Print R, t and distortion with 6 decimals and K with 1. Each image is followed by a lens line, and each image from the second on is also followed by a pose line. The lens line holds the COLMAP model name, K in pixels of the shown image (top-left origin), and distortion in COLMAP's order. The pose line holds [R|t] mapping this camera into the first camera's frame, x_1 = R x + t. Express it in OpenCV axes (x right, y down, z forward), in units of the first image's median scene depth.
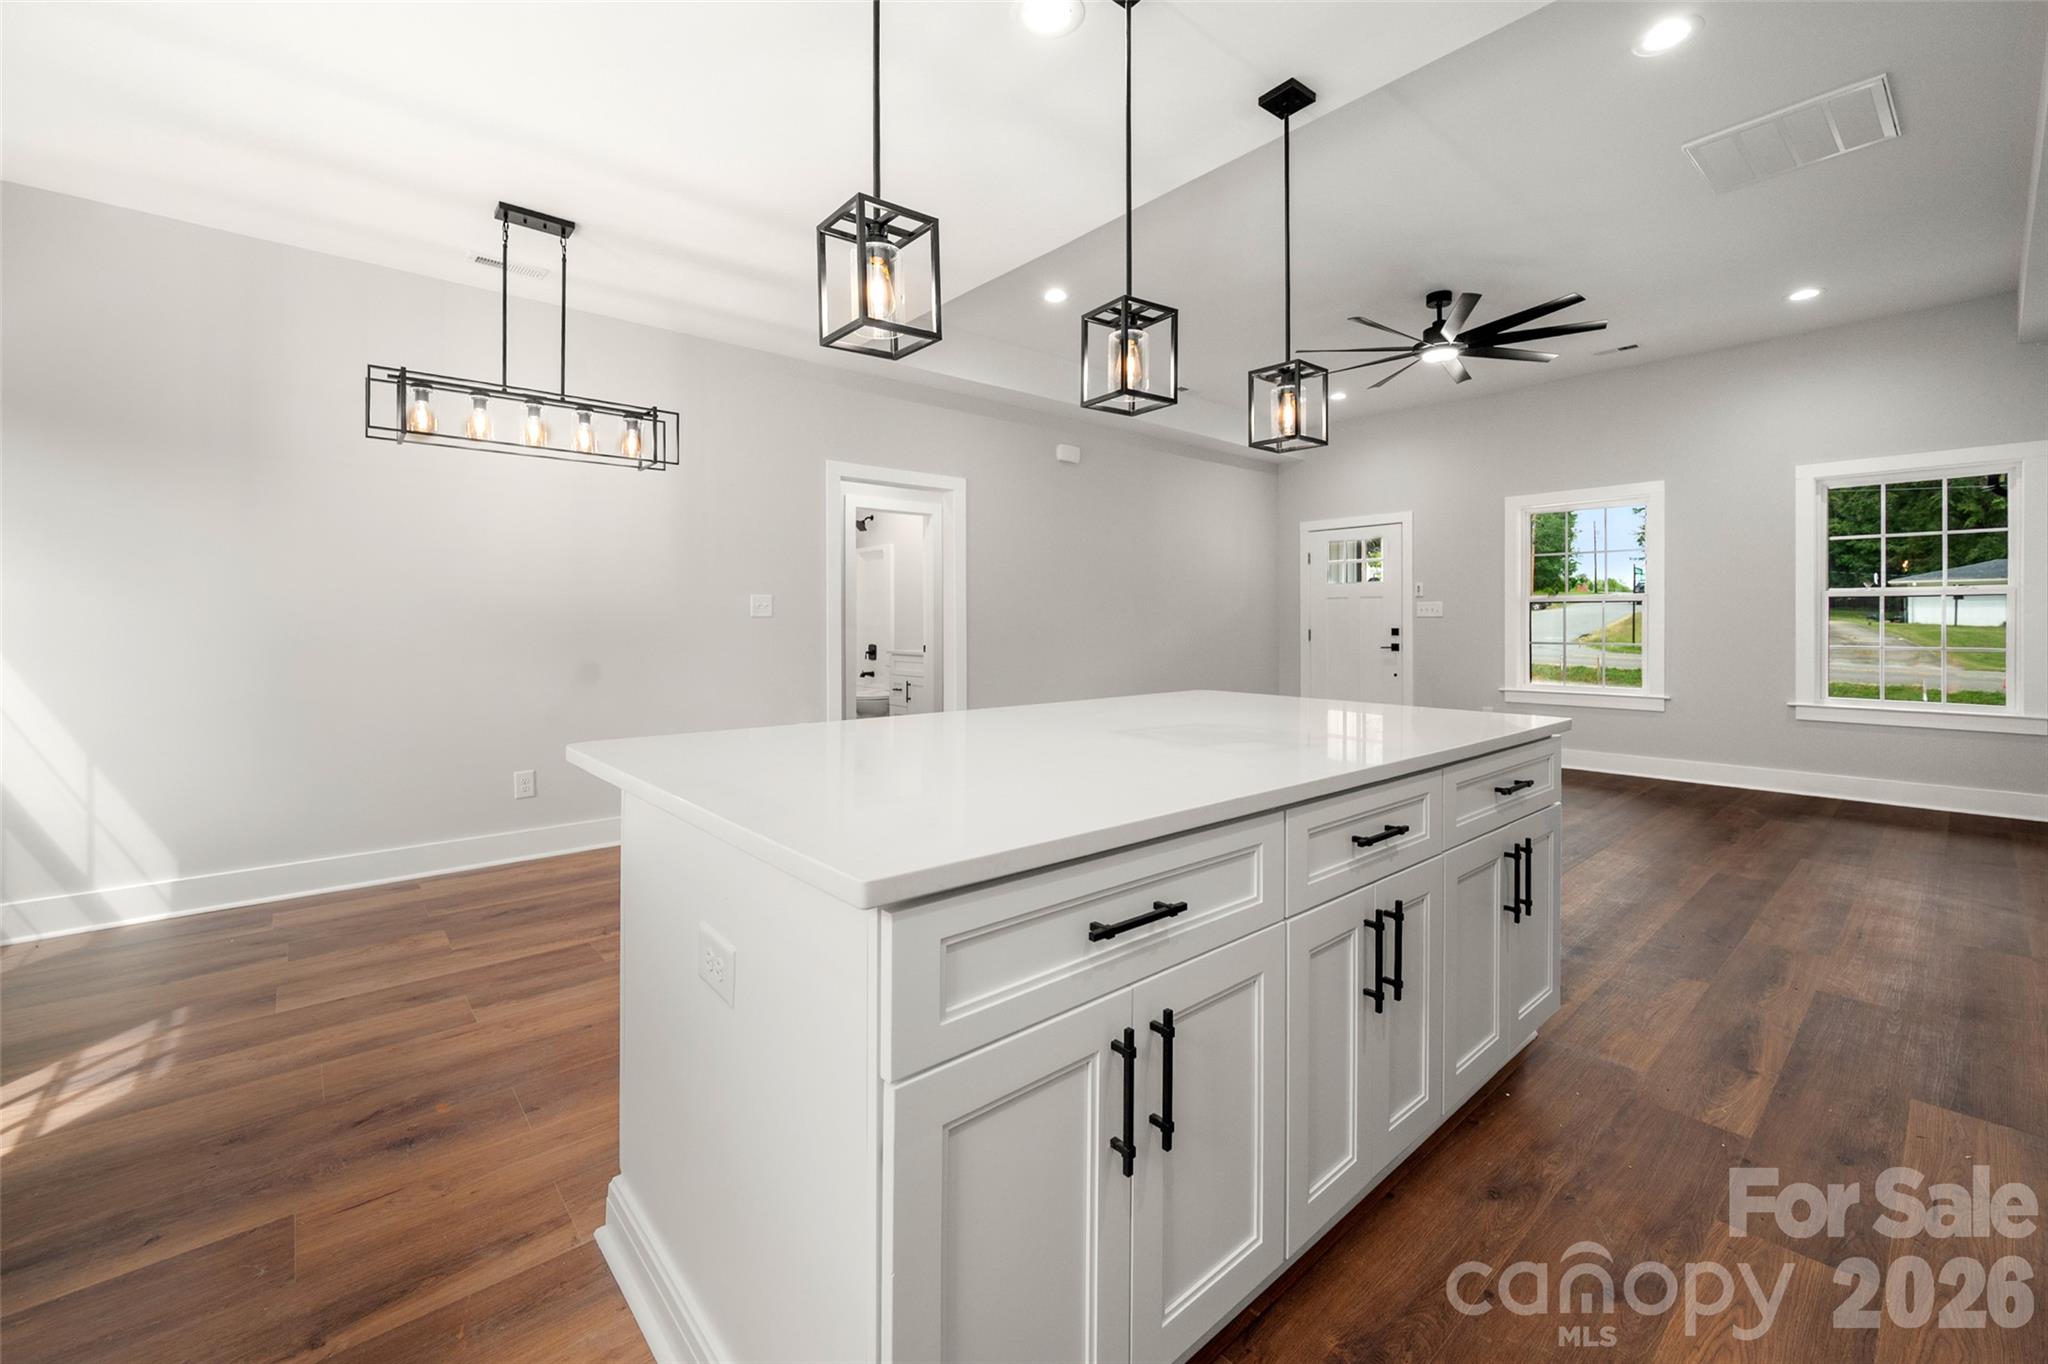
lens RADIAL K [[835.9, 0, 1028.7], [0, 835.9, 621.0], [0, 0, 1]] dist [-0.000244, -0.000100]
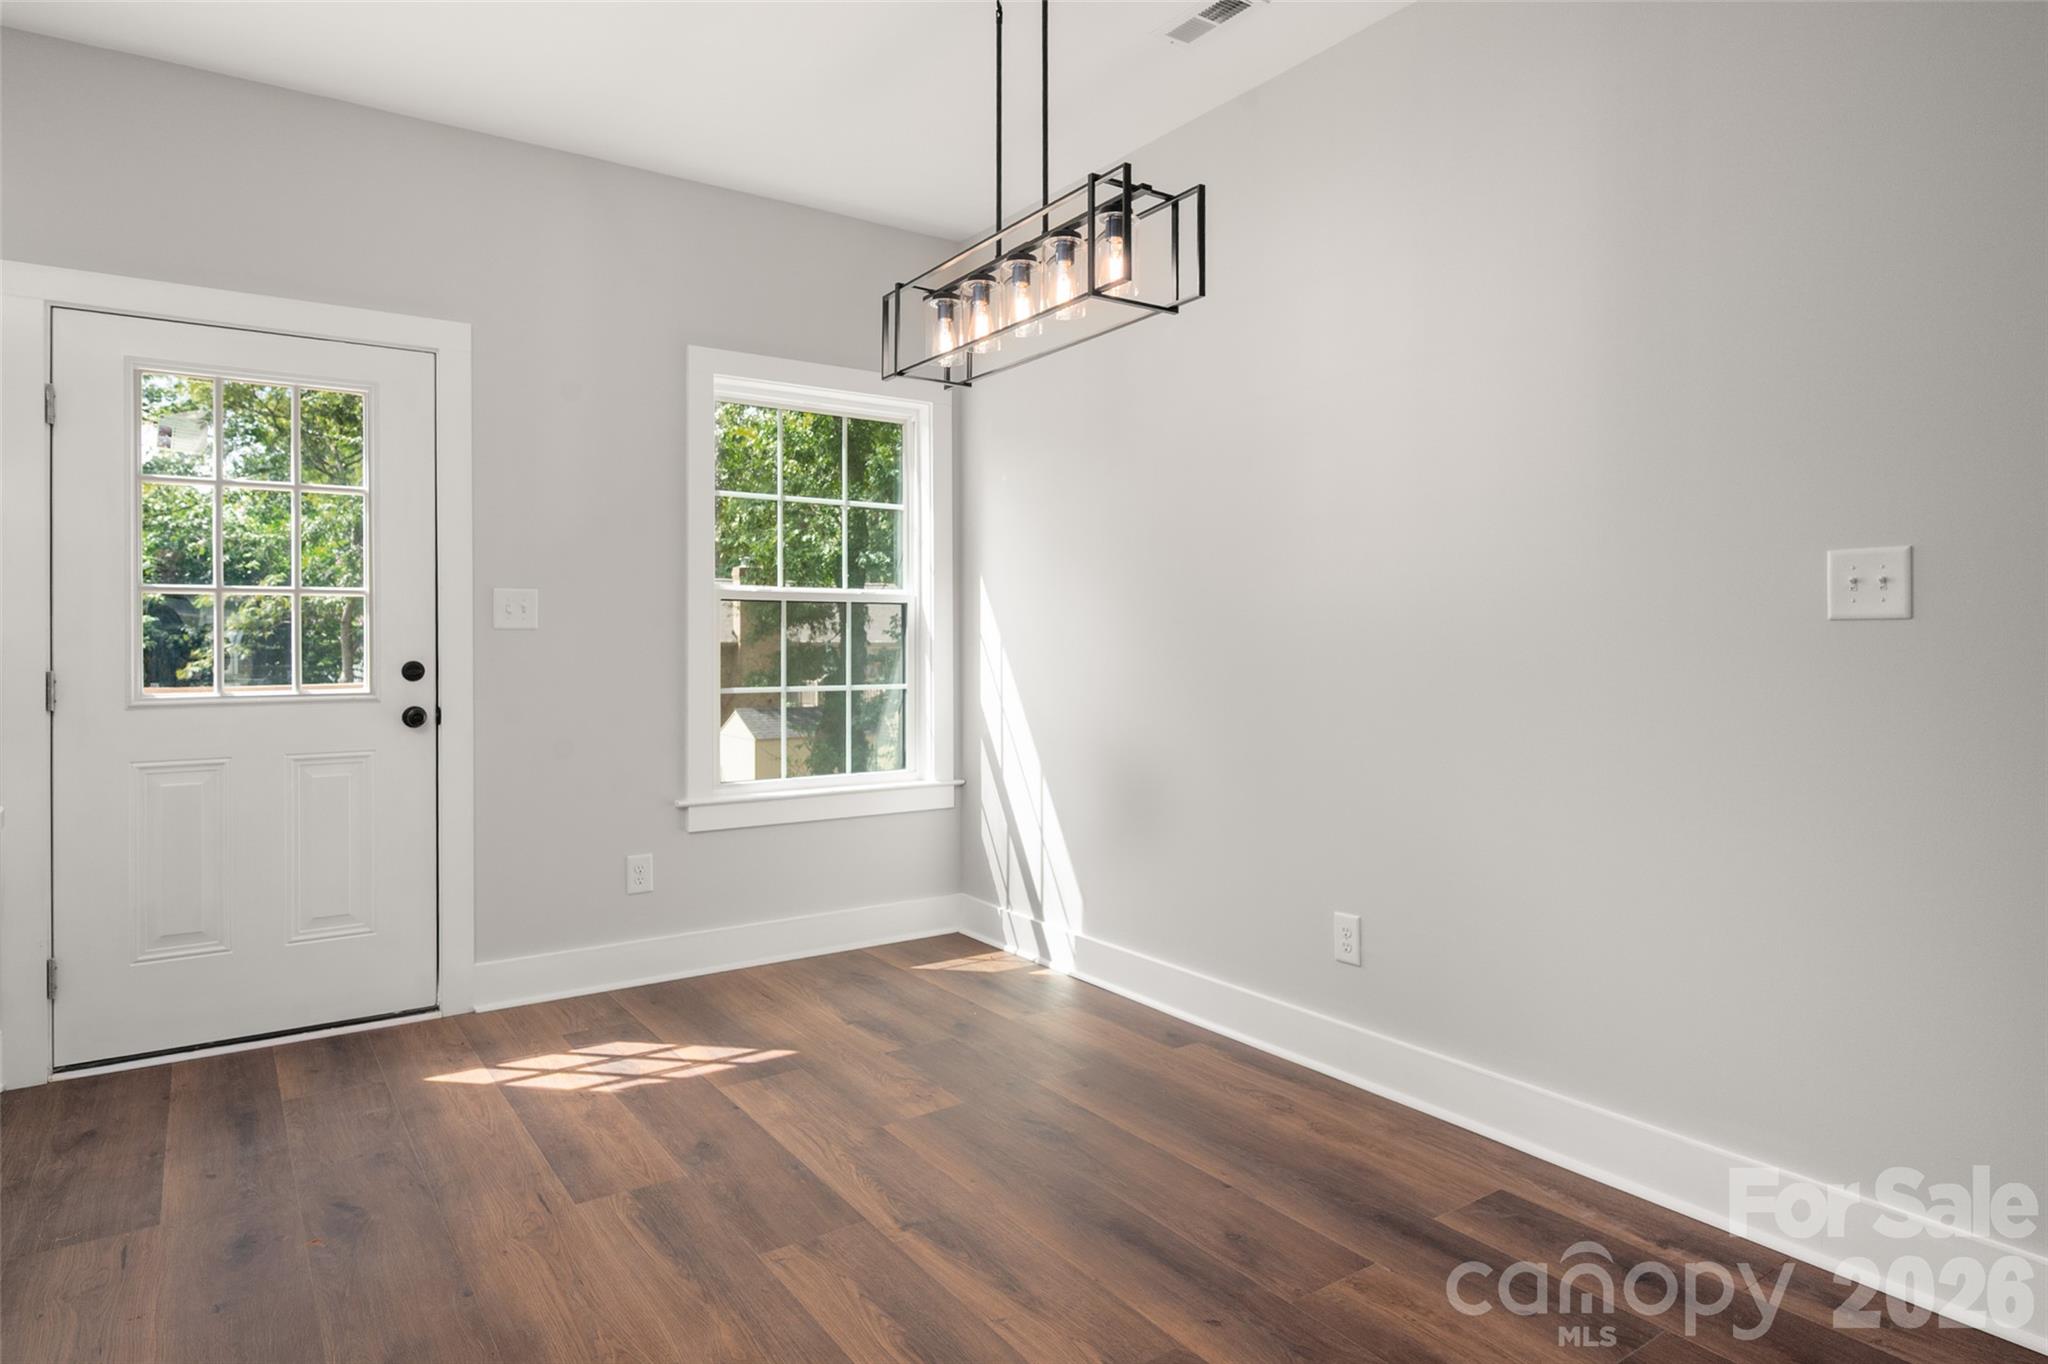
lens RADIAL K [[1180.5, 0, 1041.3], [0, 1180.5, 636.5], [0, 0, 1]] dist [0.001965, 0.000054]
pose [[-0.106074, -0.006512, -0.994337, 0.137931], [0.005575, 0.999959, -0.007144, 0.002451], [0.994343, -0.006301, -0.106034, 0.688540]]
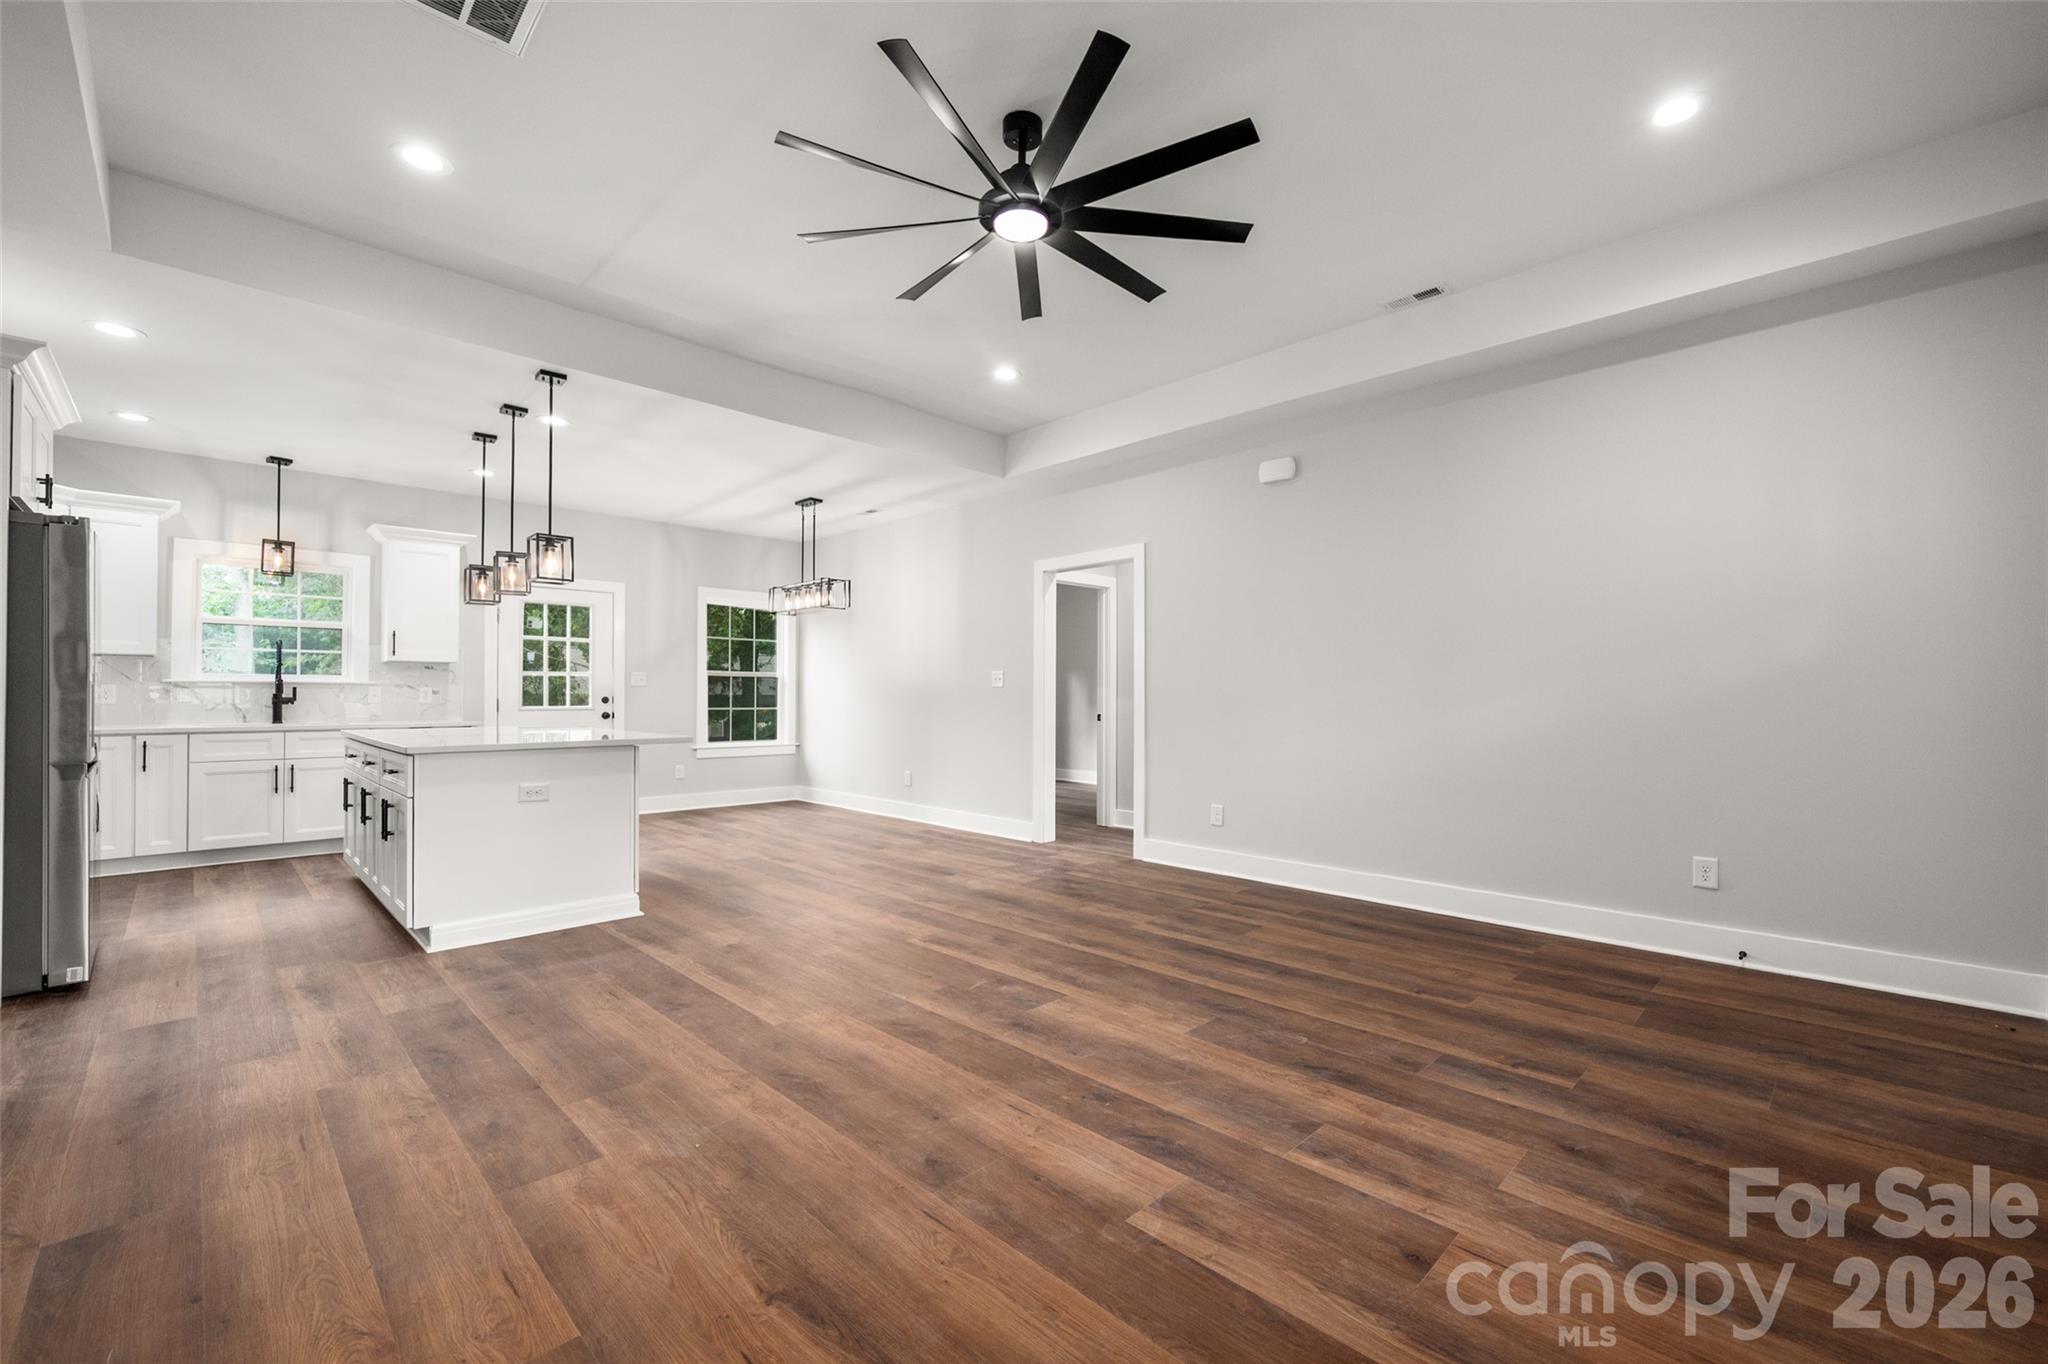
lens RADIAL K [[841.7, 0, 1027.7], [0, 841.7, 691.1], [0, 0, 1]] dist [0.000551, -0.000049]
pose [[0.057822, -0.007104, -0.998302, 0.995372], [-0.001176, 0.999974, -0.007184, 0.009664], [0.998326, 0.001590, 0.057812, 0.900151]]
